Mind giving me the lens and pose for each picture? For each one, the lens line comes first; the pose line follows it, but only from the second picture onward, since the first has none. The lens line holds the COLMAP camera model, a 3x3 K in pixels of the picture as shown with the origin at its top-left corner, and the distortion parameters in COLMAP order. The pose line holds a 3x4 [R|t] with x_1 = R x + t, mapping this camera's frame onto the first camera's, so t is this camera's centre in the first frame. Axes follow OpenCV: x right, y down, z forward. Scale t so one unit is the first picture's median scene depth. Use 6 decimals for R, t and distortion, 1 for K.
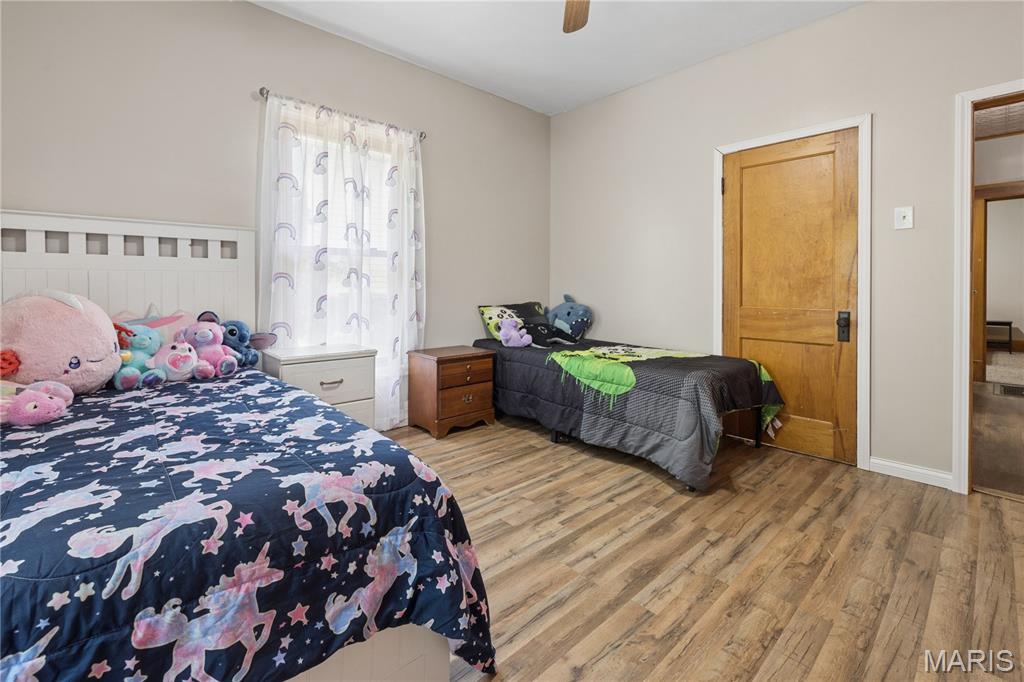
lens RADIAL K [[436.6, 0, 523.1], [0, 436.6, 282.1], [0, 0, 1]] dist [-0.002795, 0.001849]
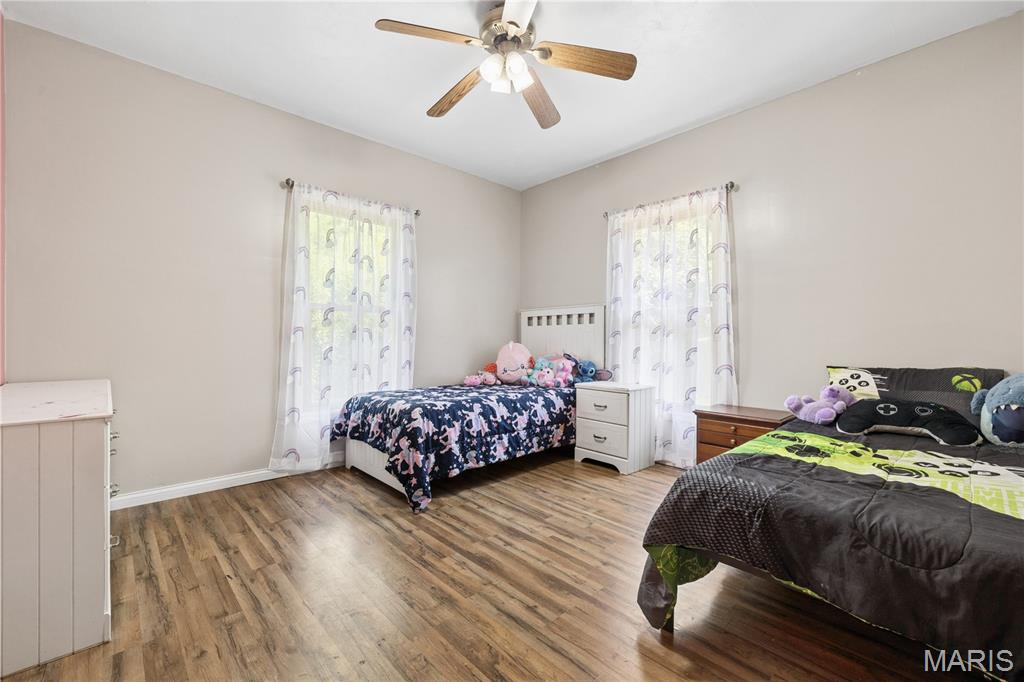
lens RADIAL K [[436.6, 0, 513.2], [0, 436.6, 340.9], [0, 0, 1]] dist [-0.002795, 0.001849]
pose [[0.007626, -0.004193, -0.999962, 1.422052], [0.002092, 0.999989, -0.004178, 0.024848], [0.999969, -0.002060, 0.007635, 0.982363]]
